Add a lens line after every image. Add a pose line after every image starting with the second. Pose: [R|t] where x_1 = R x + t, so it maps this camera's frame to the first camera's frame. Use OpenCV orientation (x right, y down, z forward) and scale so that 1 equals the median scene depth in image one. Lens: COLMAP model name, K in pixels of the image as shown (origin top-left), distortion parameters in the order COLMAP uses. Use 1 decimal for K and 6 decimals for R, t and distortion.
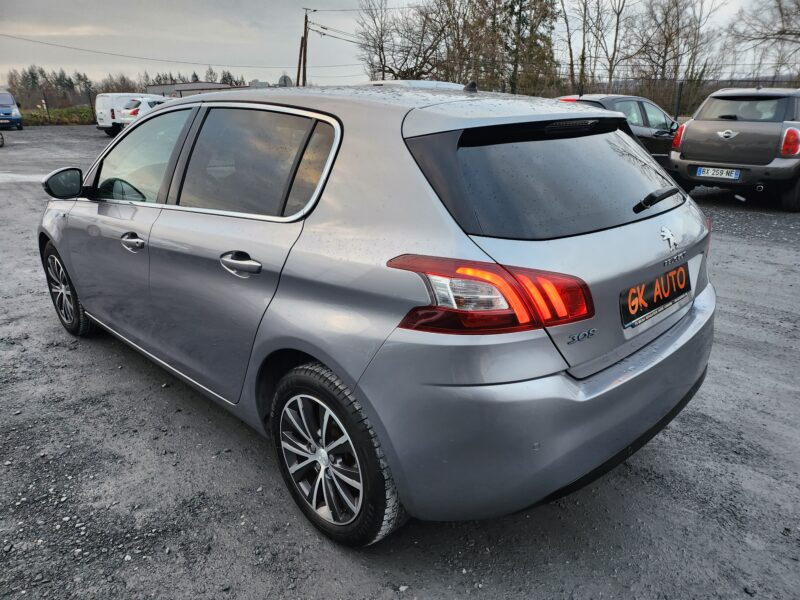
lens RADIAL K [[568.8, 0, 395.6], [0, 568.8, 297.8], [0, 0, 1]] dist [0.026485, -0.011774]
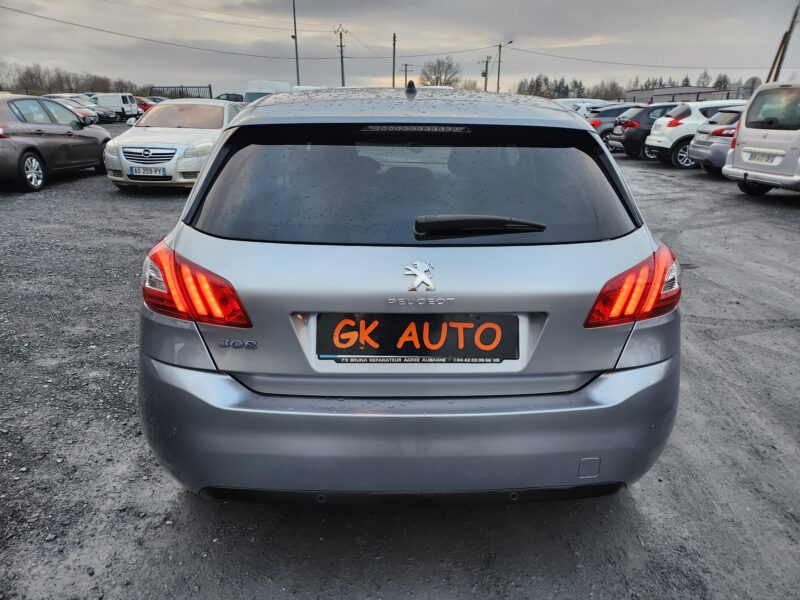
lens RADIAL K [[568.8, 0, 401.2], [0, 568.8, 300.8], [0, 0, 1]] dist [0.026485, -0.011774]
pose [[0.729025, 0.232341, -0.643848, 0.127904], [-0.234645, 0.968463, 0.083796, -0.017008], [0.643012, 0.089986, 0.760551, 0.048850]]
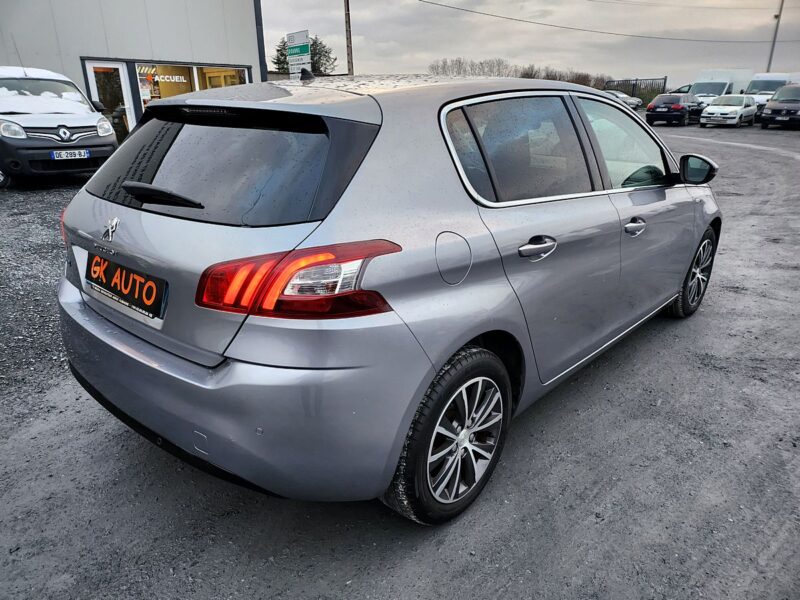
lens RADIAL K [[568.8, 0, 402.2], [0, 568.8, 298.8], [0, 0, 1]] dist [0.026485, -0.011774]
pose [[0.074167, 0.337659, -0.938342, 0.192339], [-0.326764, 0.897216, 0.297032, -0.058725], [0.942191, 0.284587, 0.176879, 0.172439]]
